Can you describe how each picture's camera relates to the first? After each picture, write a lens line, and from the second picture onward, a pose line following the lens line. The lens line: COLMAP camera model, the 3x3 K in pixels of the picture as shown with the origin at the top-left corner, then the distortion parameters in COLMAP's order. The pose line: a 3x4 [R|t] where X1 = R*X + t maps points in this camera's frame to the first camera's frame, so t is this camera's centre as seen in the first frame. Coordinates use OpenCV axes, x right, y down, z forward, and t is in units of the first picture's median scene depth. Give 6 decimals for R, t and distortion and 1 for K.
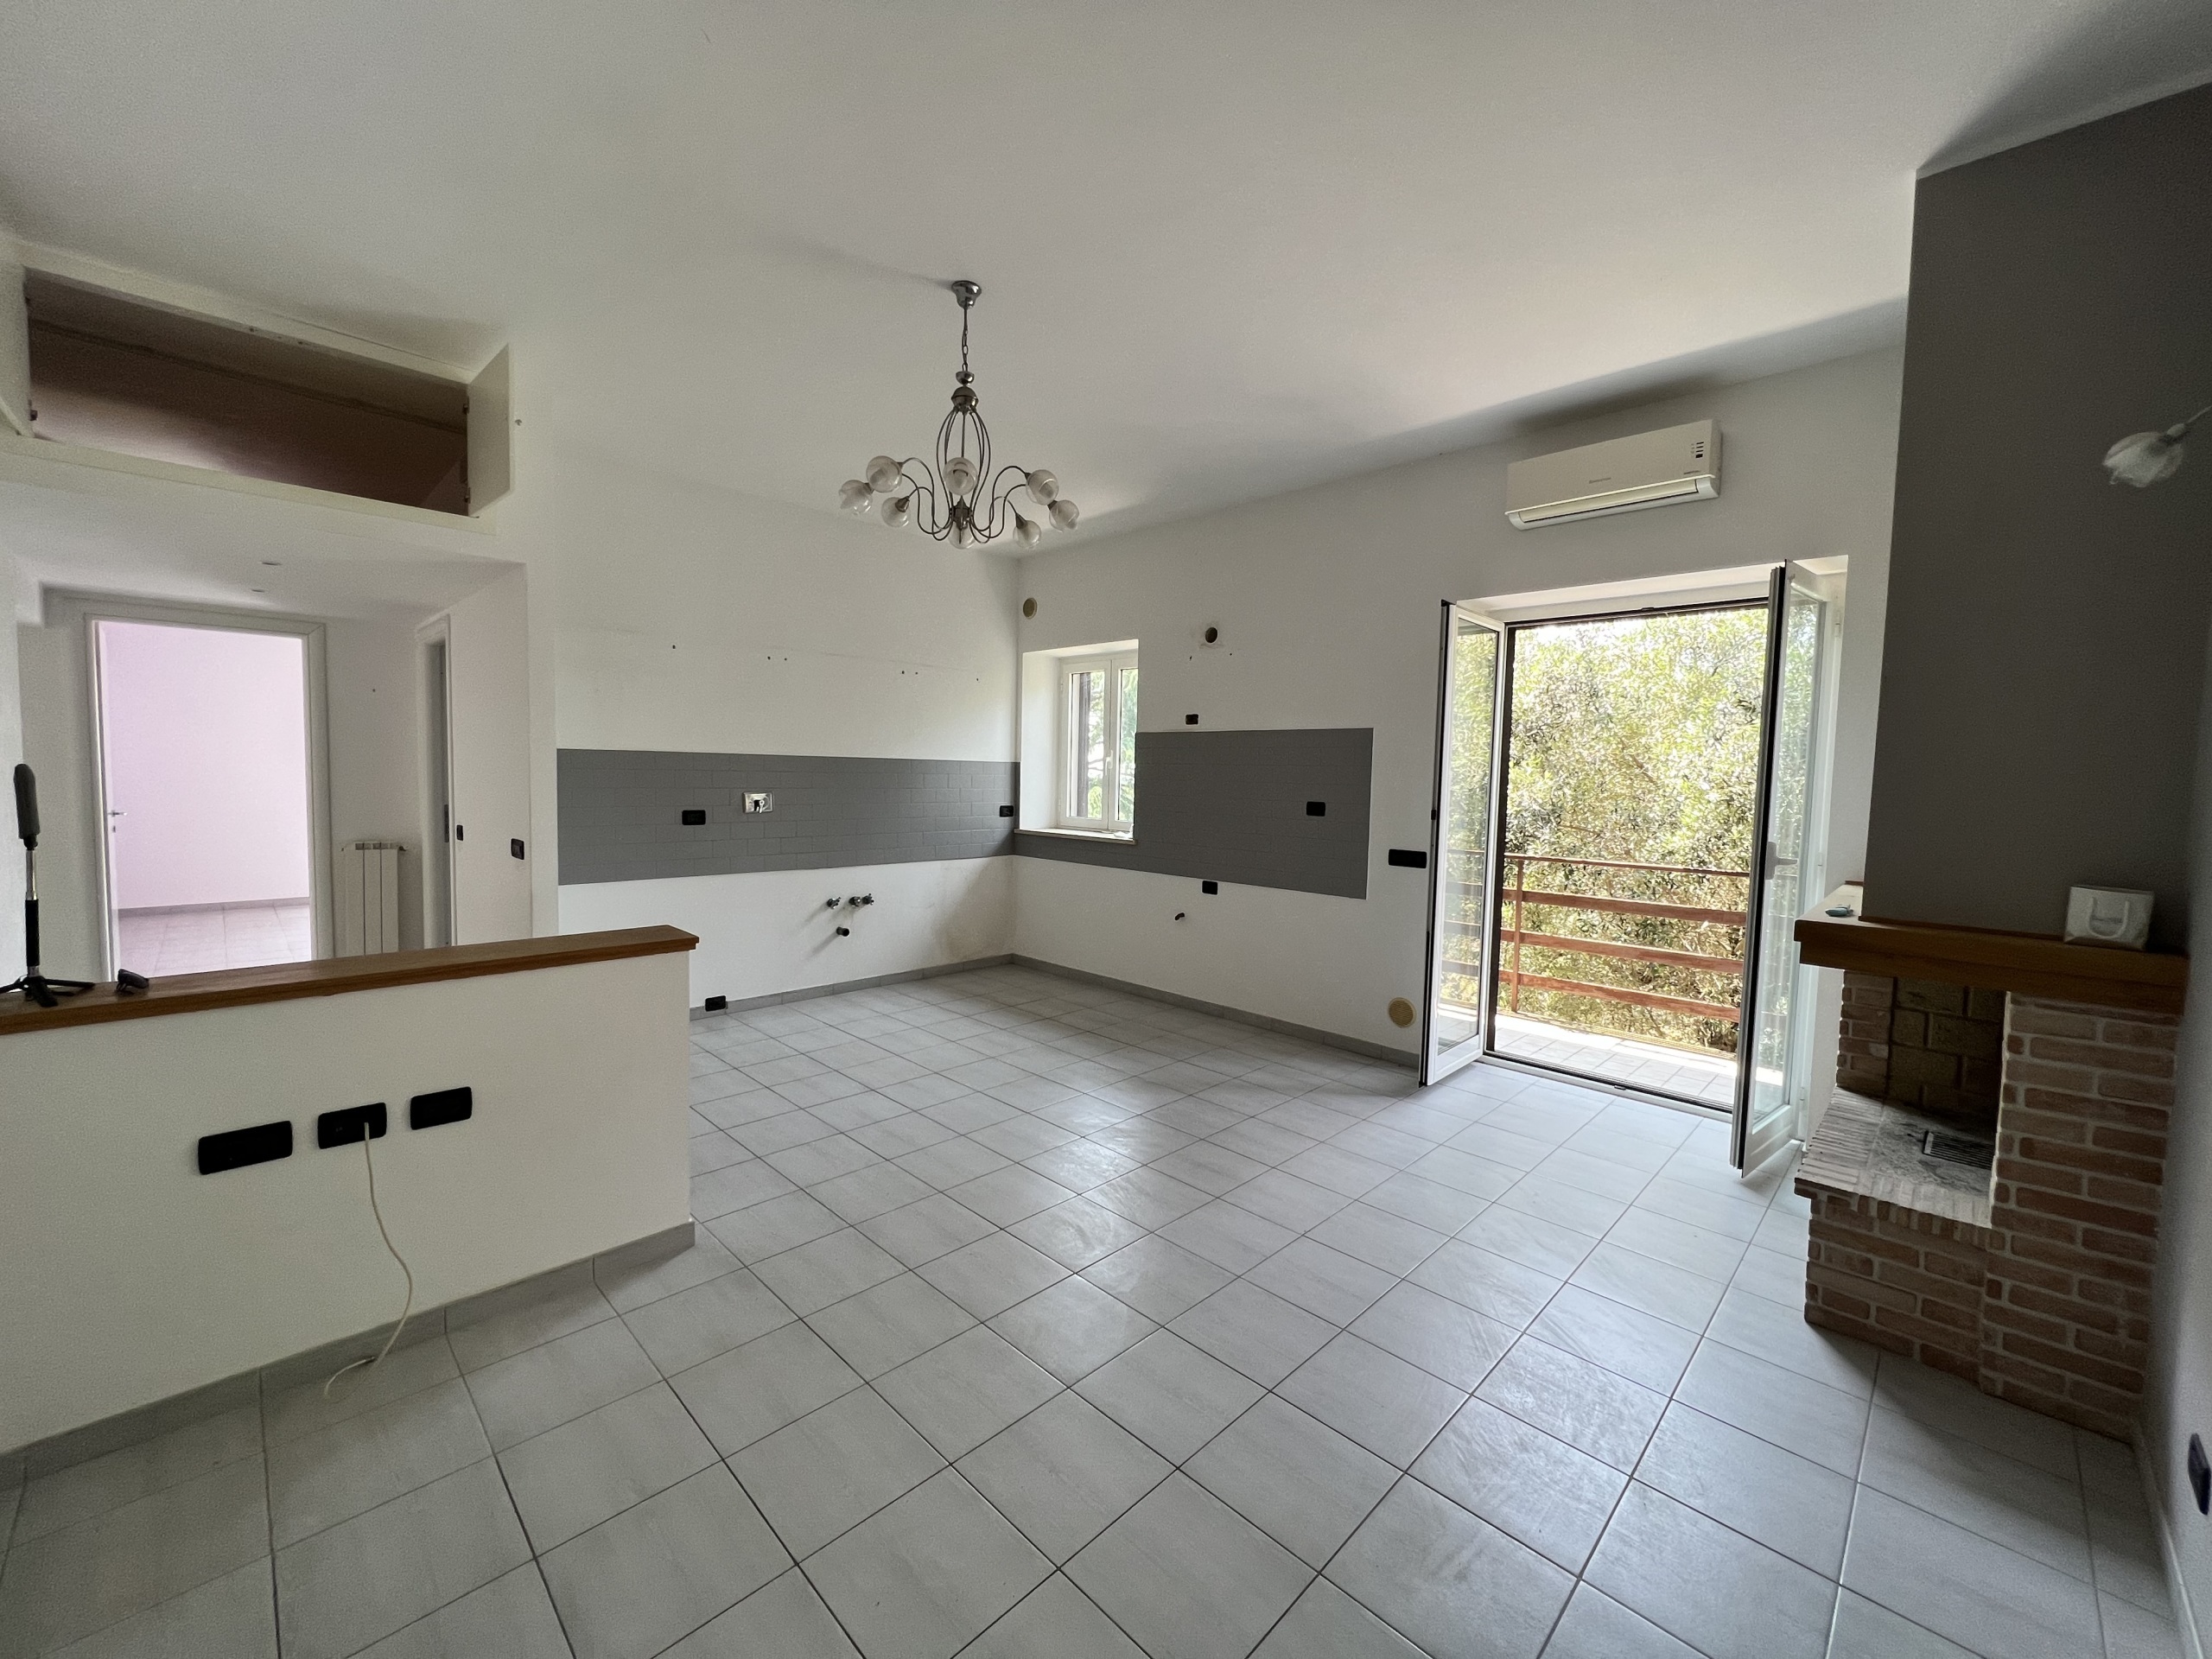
lens RADIAL K [[882.8, 0, 1101.4], [0, 882.8, 825.5], [0, 0, 1]] dist [0.001604, 0.000145]
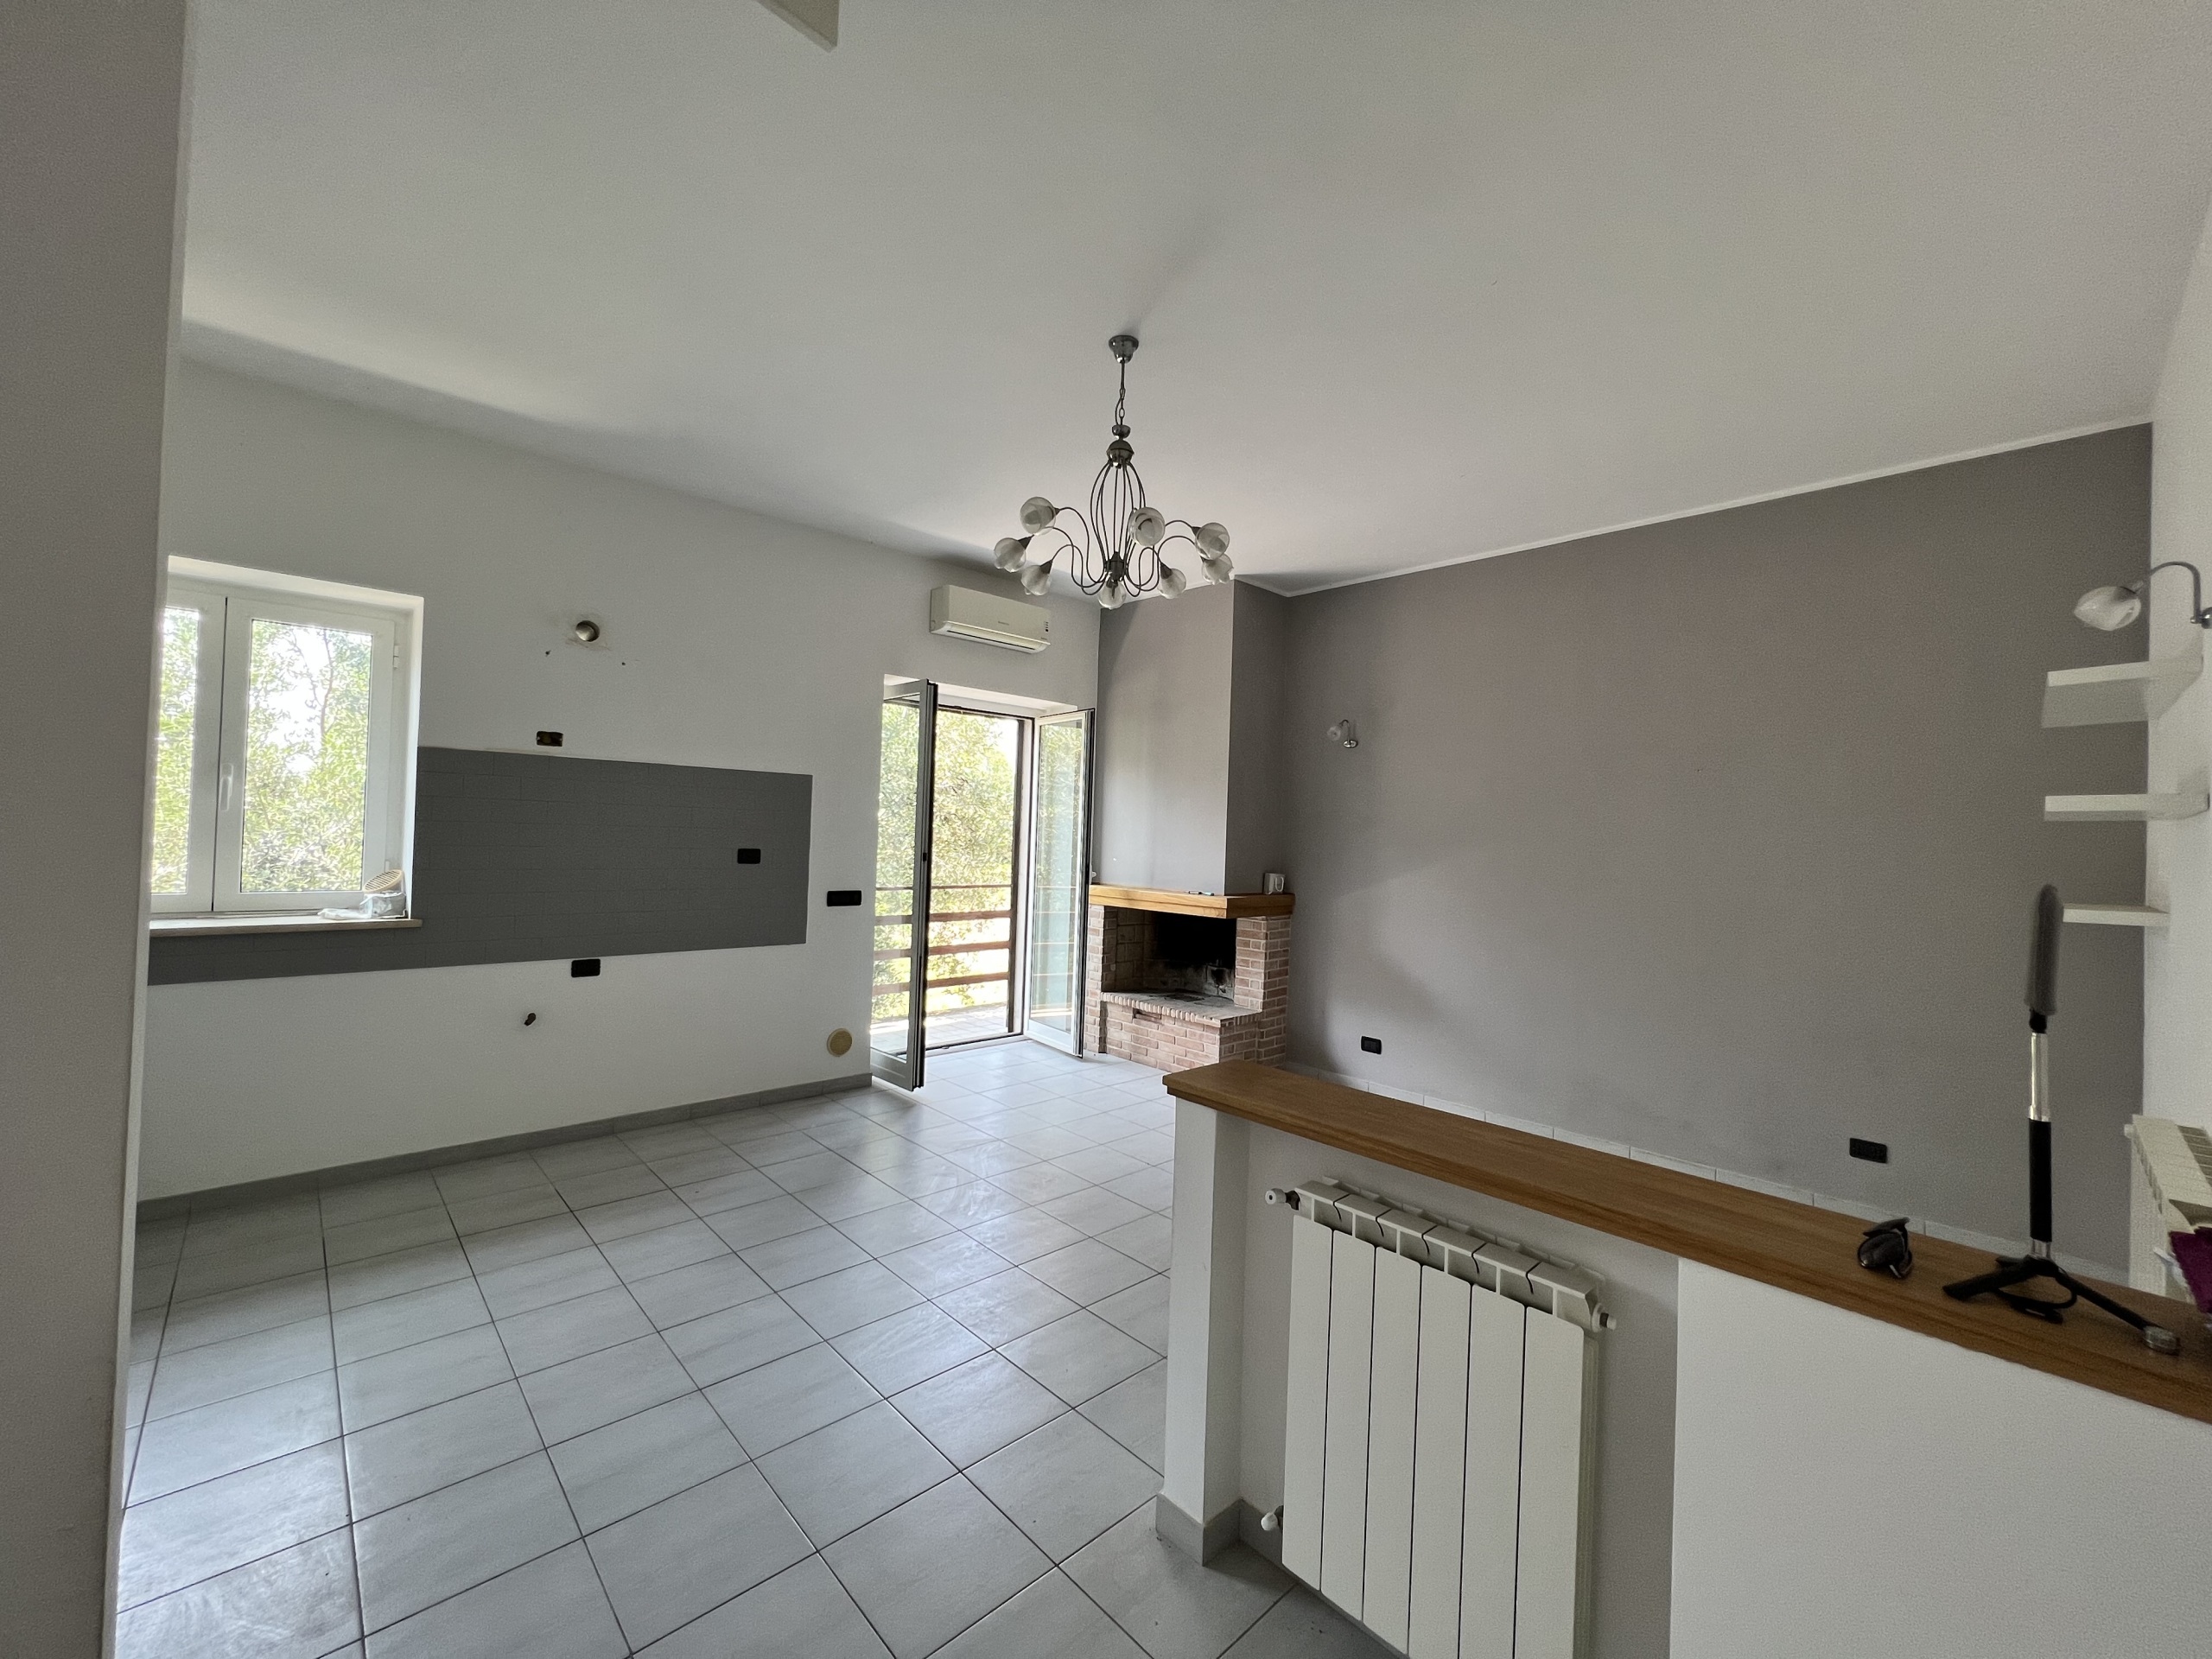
lens RADIAL K [[889.4, 0, 1106.0], [0, 889.4, 829.5], [0, 0, 1]] dist [0.001880, 0.000140]
pose [[0.036624, -0.014747, 0.999220, -0.723783], [0.029217, 0.999479, 0.013680, -0.052048], [-0.998902, 0.028693, 0.037036, 0.629566]]
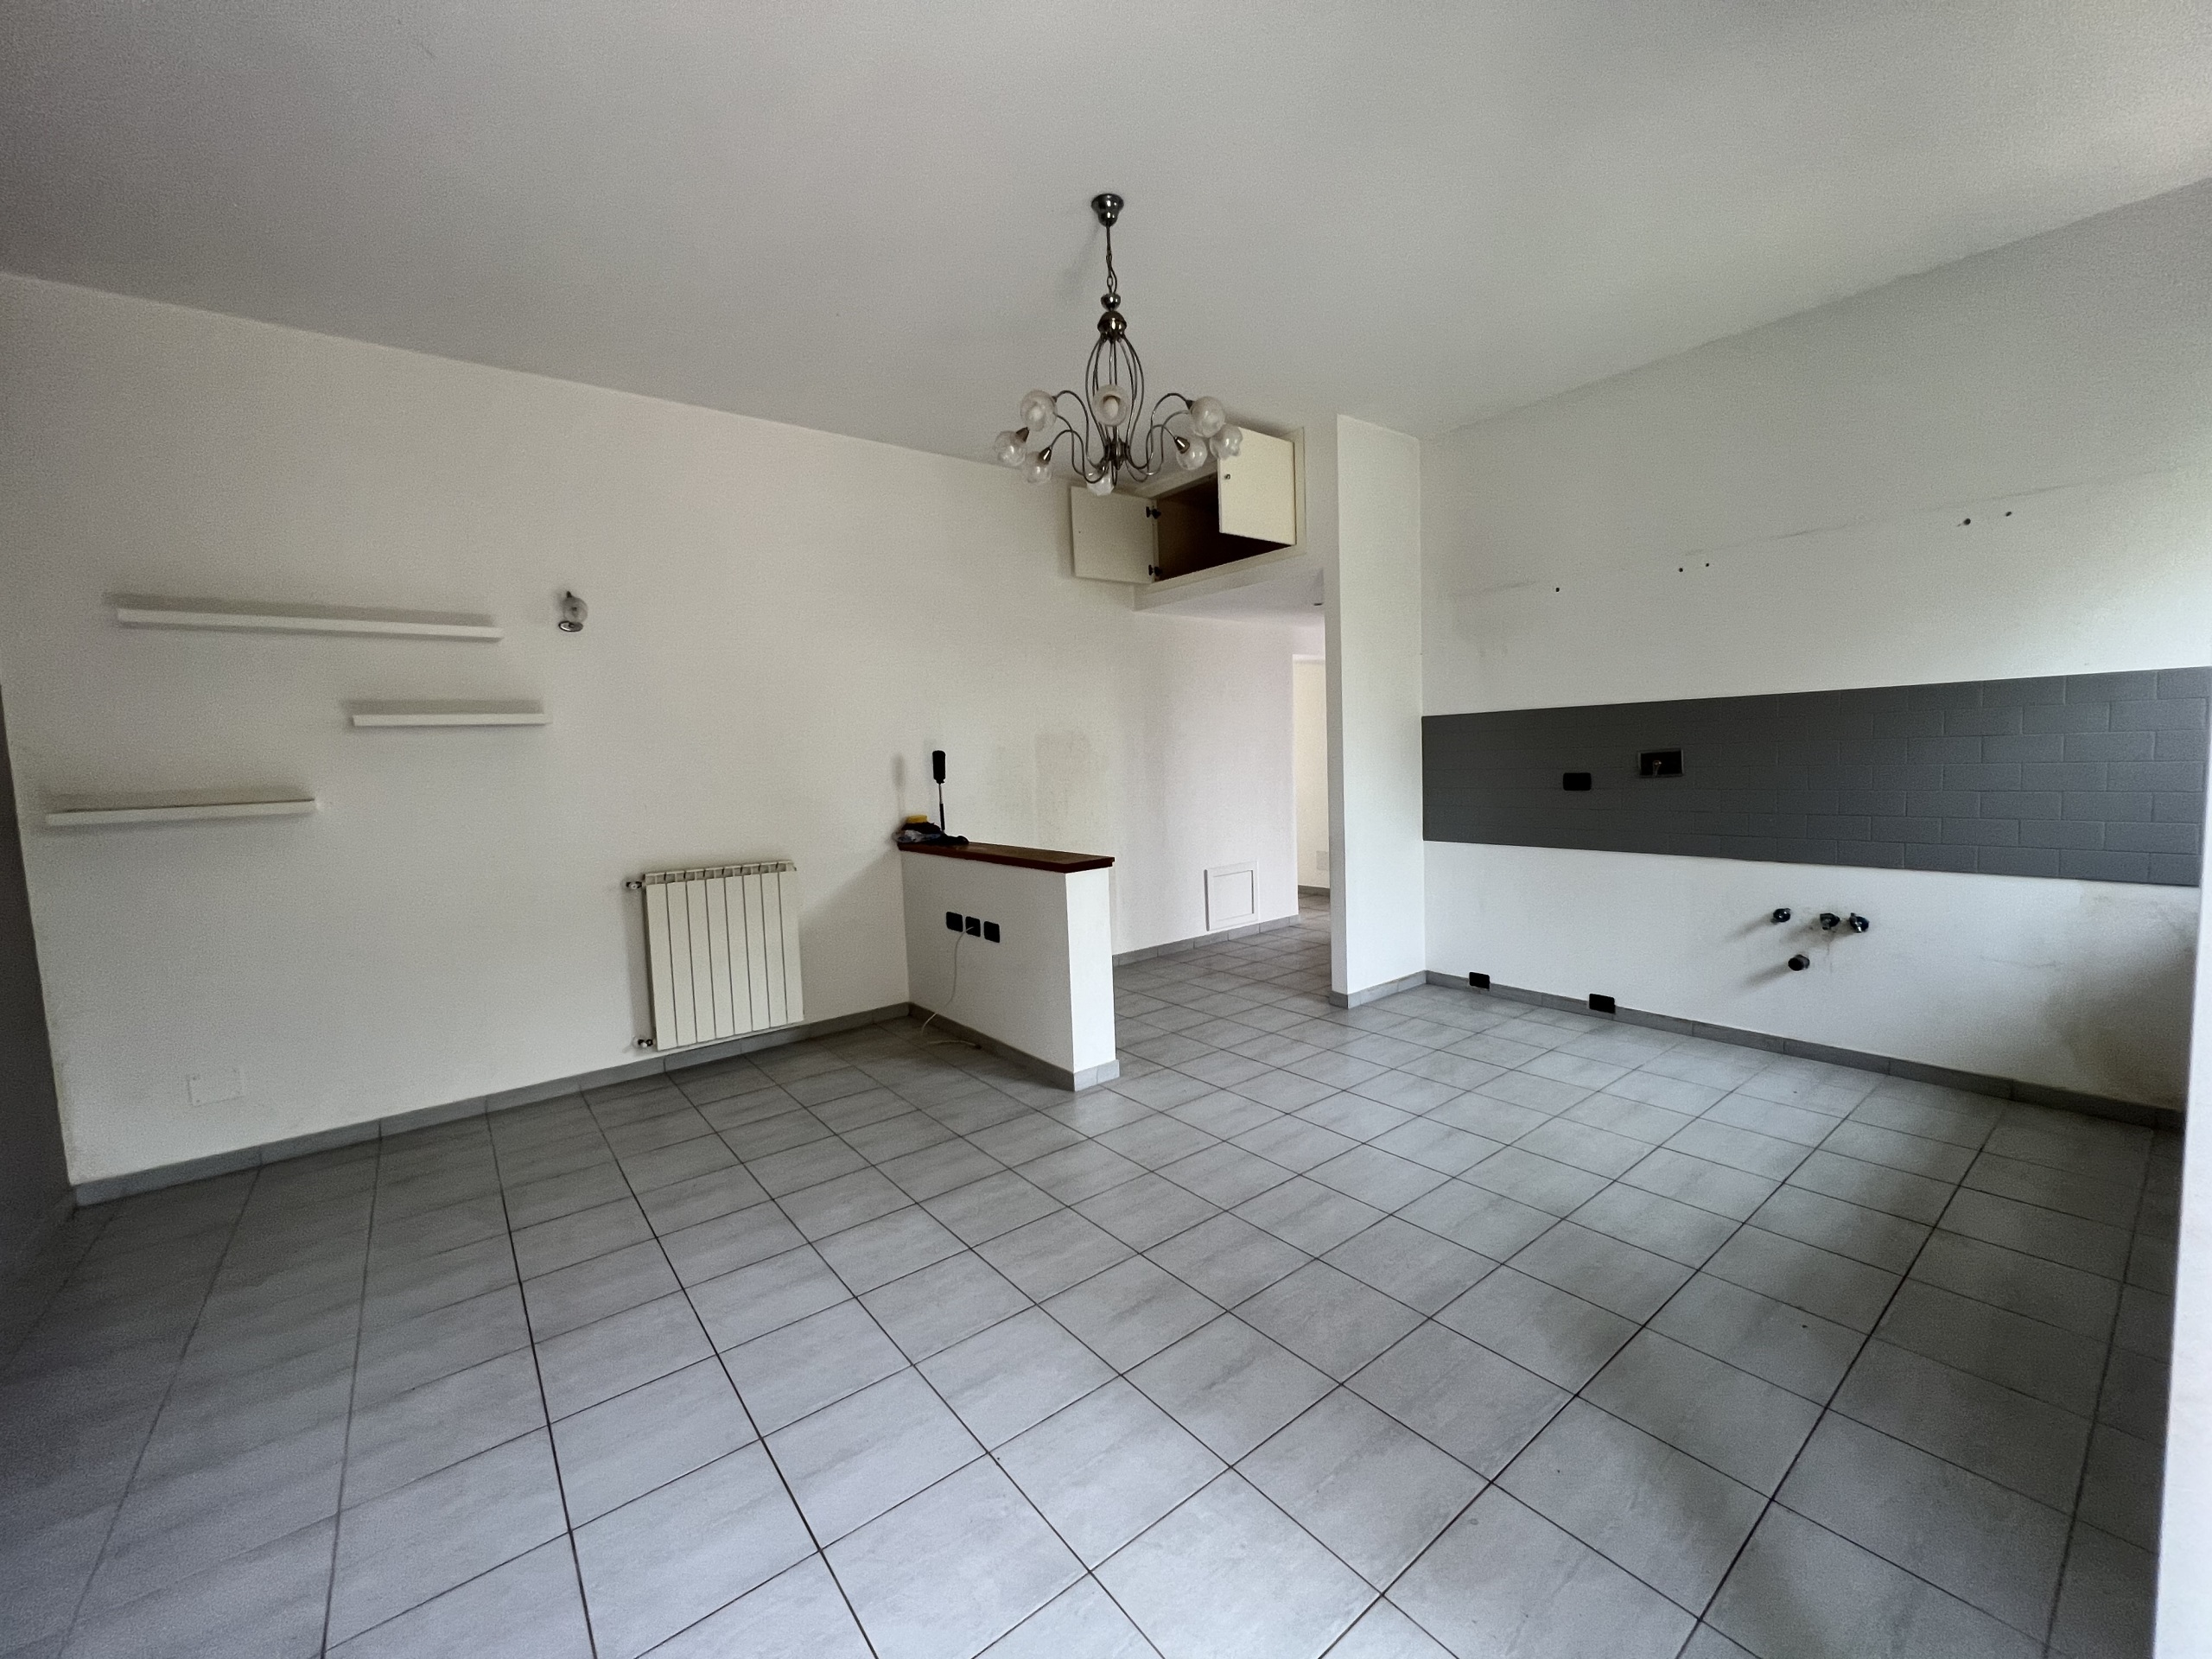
lens RADIAL K [[889.4, 0, 1106.0], [0, 889.4, 829.5], [0, 0, 1]] dist [0.001880, 0.000140]
pose [[-0.121997, 0.069621, -0.990086, 0.510859], [-0.023880, 0.997042, 0.073053, -0.016451], [0.992243, 0.032556, -0.119973, 0.713072]]
